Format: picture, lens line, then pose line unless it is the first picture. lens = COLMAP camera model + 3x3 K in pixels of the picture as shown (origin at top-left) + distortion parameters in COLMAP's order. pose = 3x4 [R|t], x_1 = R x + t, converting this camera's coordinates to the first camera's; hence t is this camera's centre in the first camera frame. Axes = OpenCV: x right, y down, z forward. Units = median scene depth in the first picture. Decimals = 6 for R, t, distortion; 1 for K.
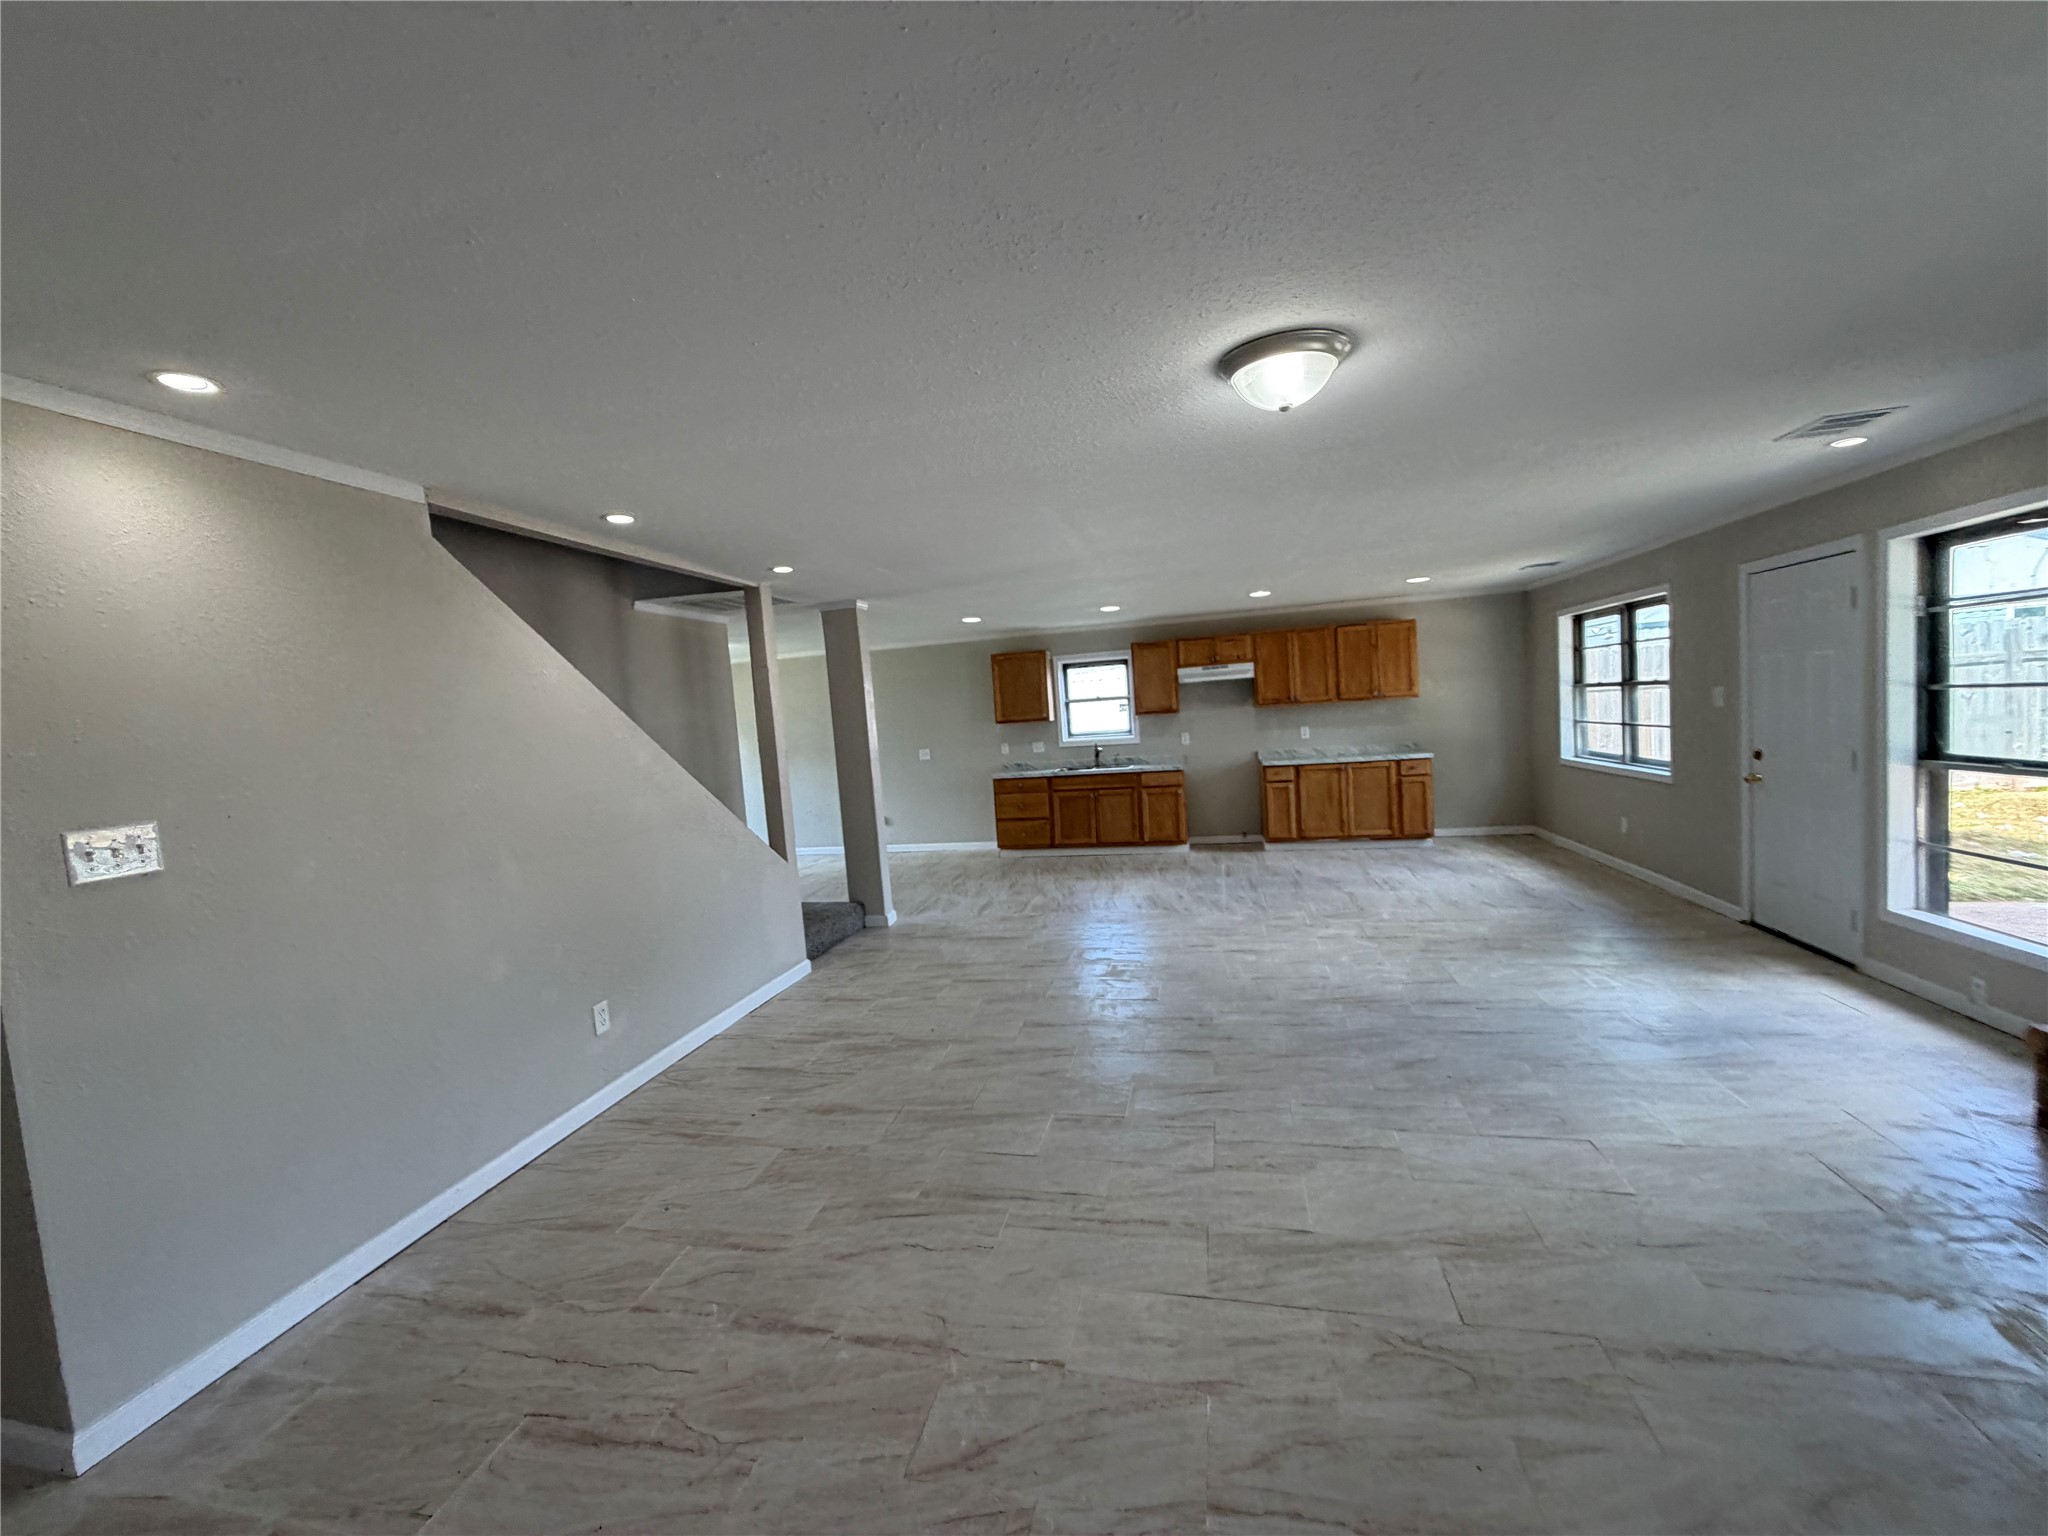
lens RADIAL K [[816.1, 0, 1024.0], [0, 816.1, 768.0], [0, 0, 1]] dist [0.003161, 0.000084]
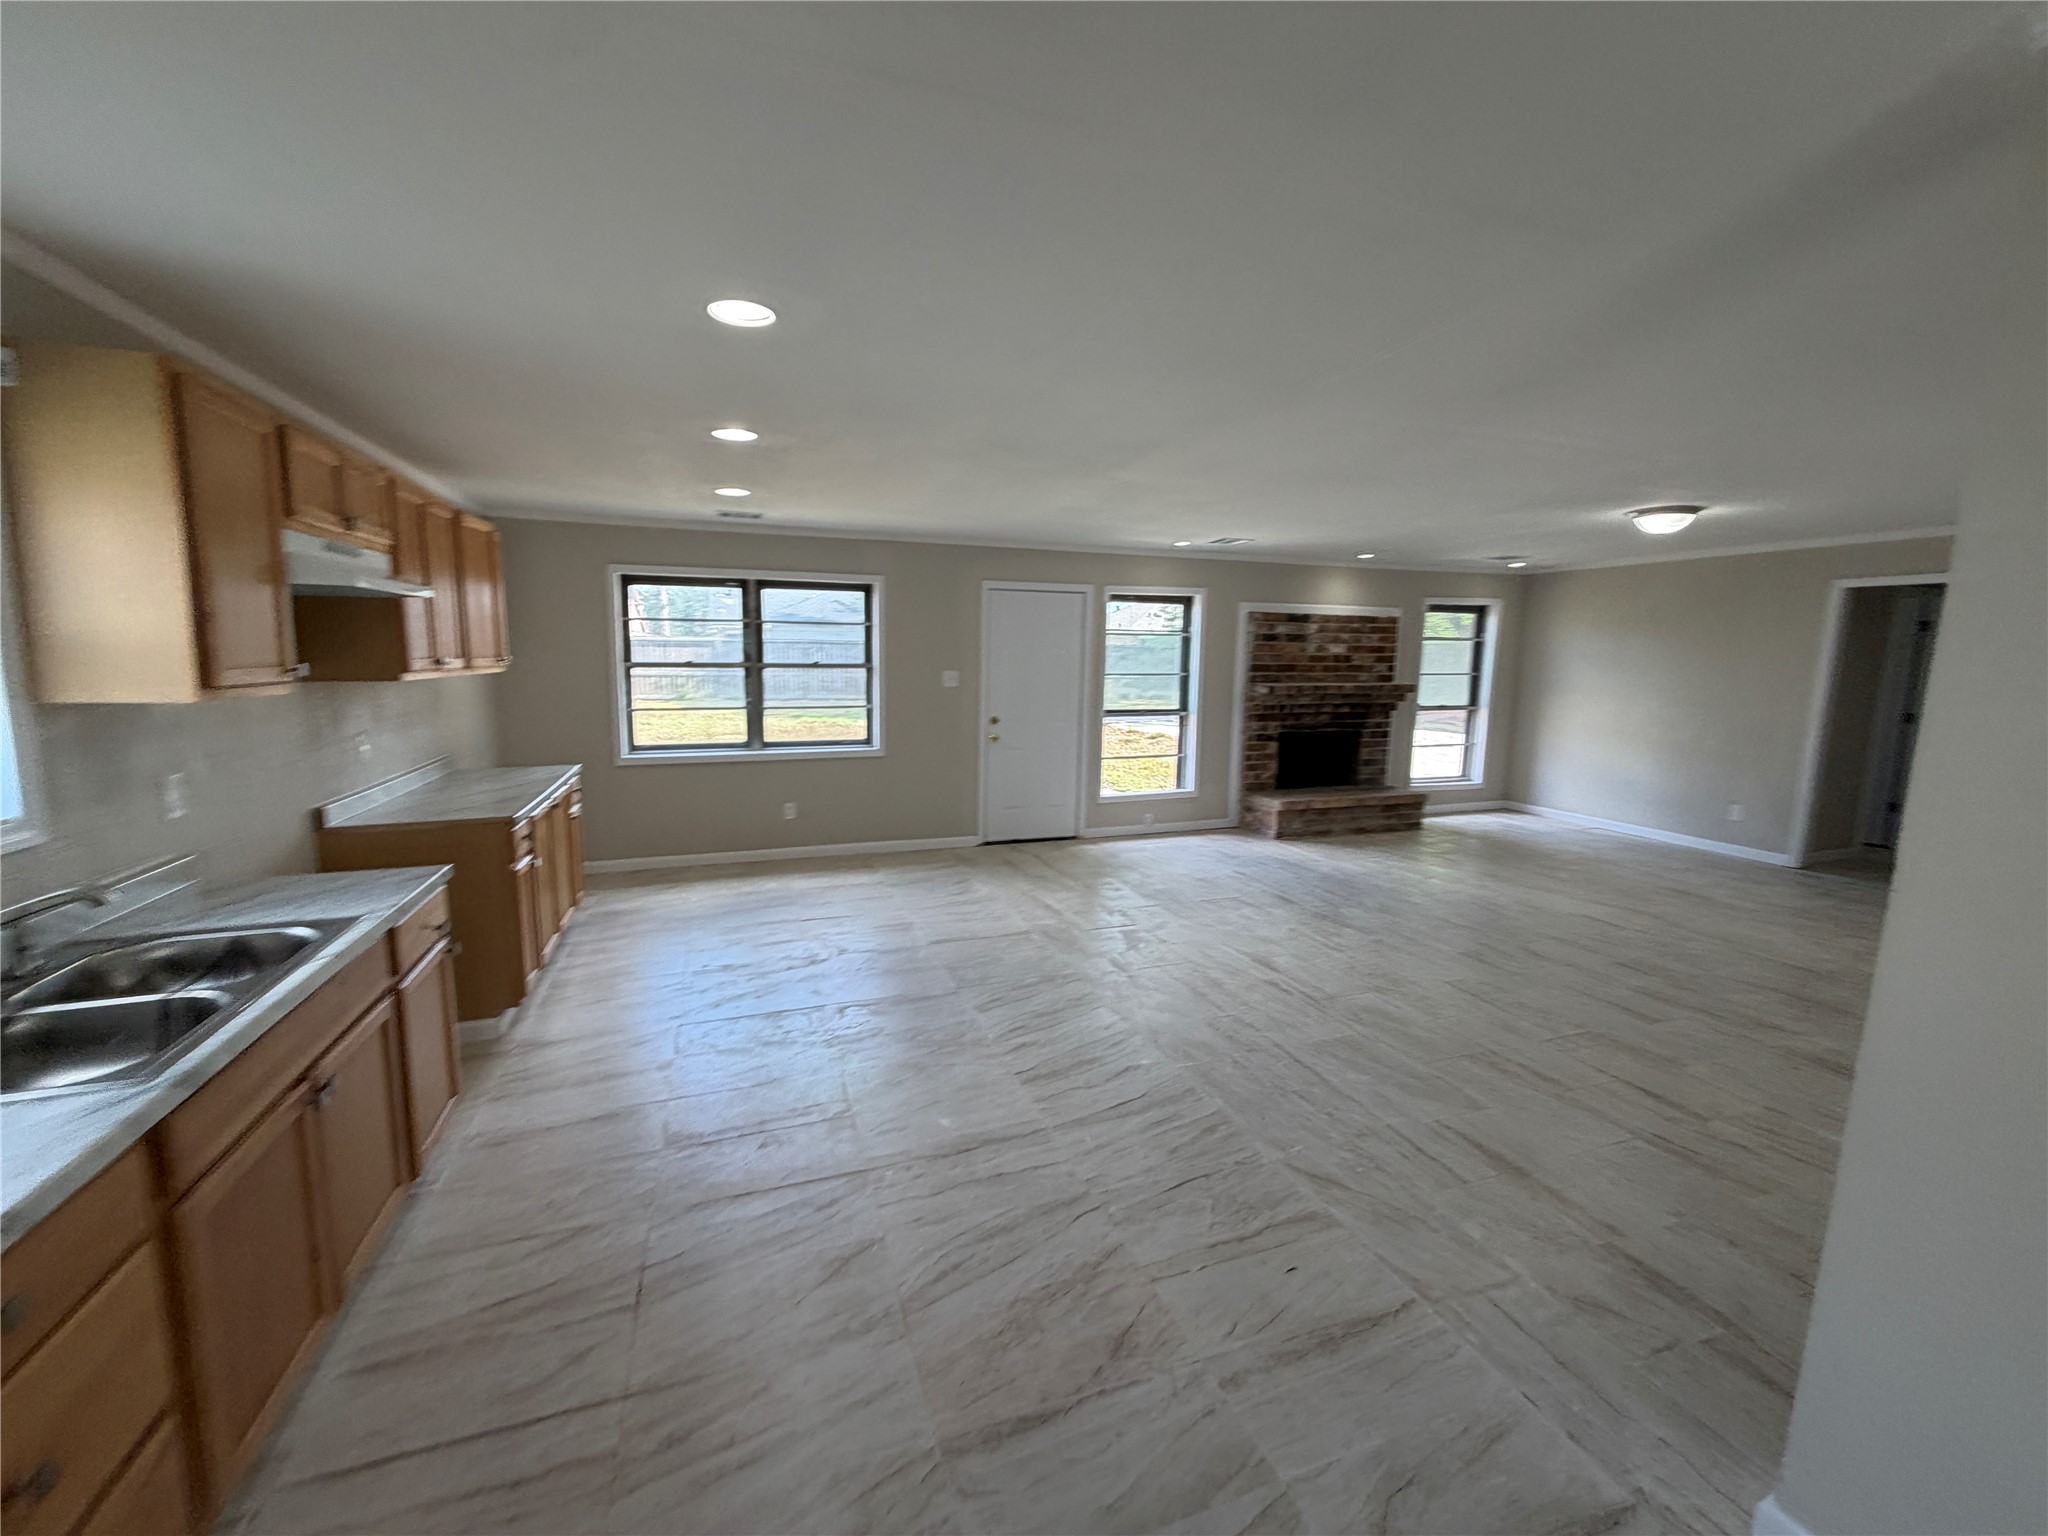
lens RADIAL K [[816.1, 0, 1024.0], [0, 816.1, 768.0], [0, 0, 1]] dist [0.003161, 0.000084]
pose [[-0.536850, -0.061609, 0.841425, -0.318599], [0.079965, 0.989125, 0.123443, -0.108981], [-0.839879, 0.133555, -0.526085, 1.769918]]
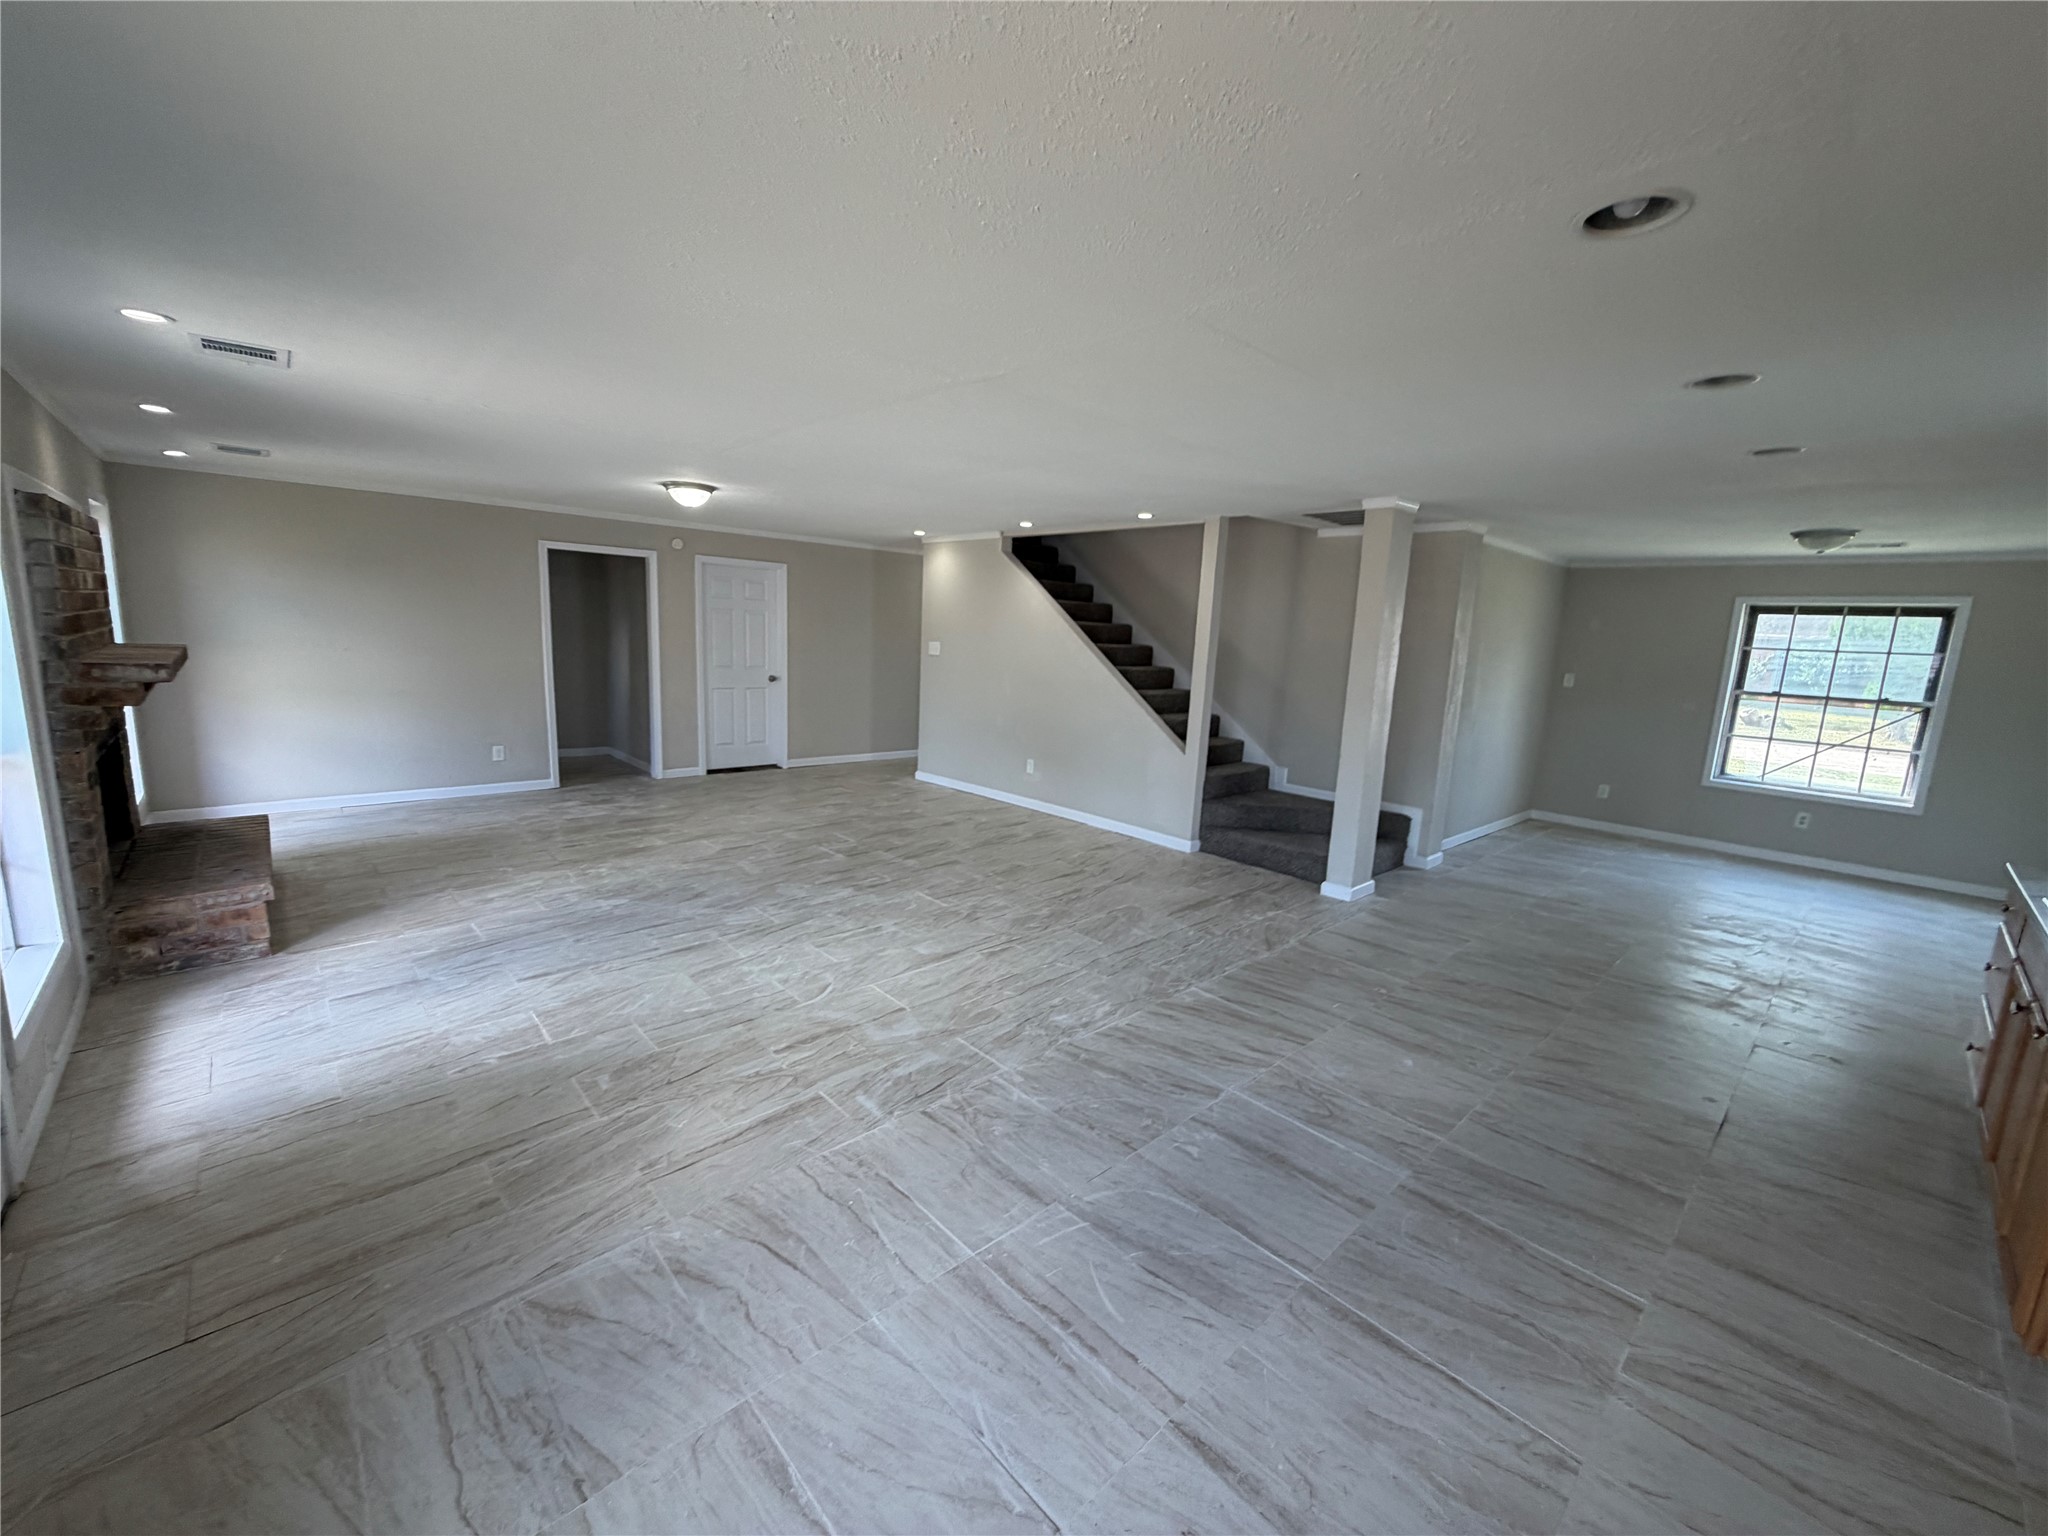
lens RADIAL K [[824.1, 0, 1024.0], [0, 824.1, 768.0], [0, 0, 1]] dist [0.000298, 0.000041]
pose [[-0.558824, 0.178552, -0.809836, 0.923767], [-0.064419, 0.964249, 0.257049, -0.182302], [0.826780, 0.195814, -0.527343, 1.585086]]
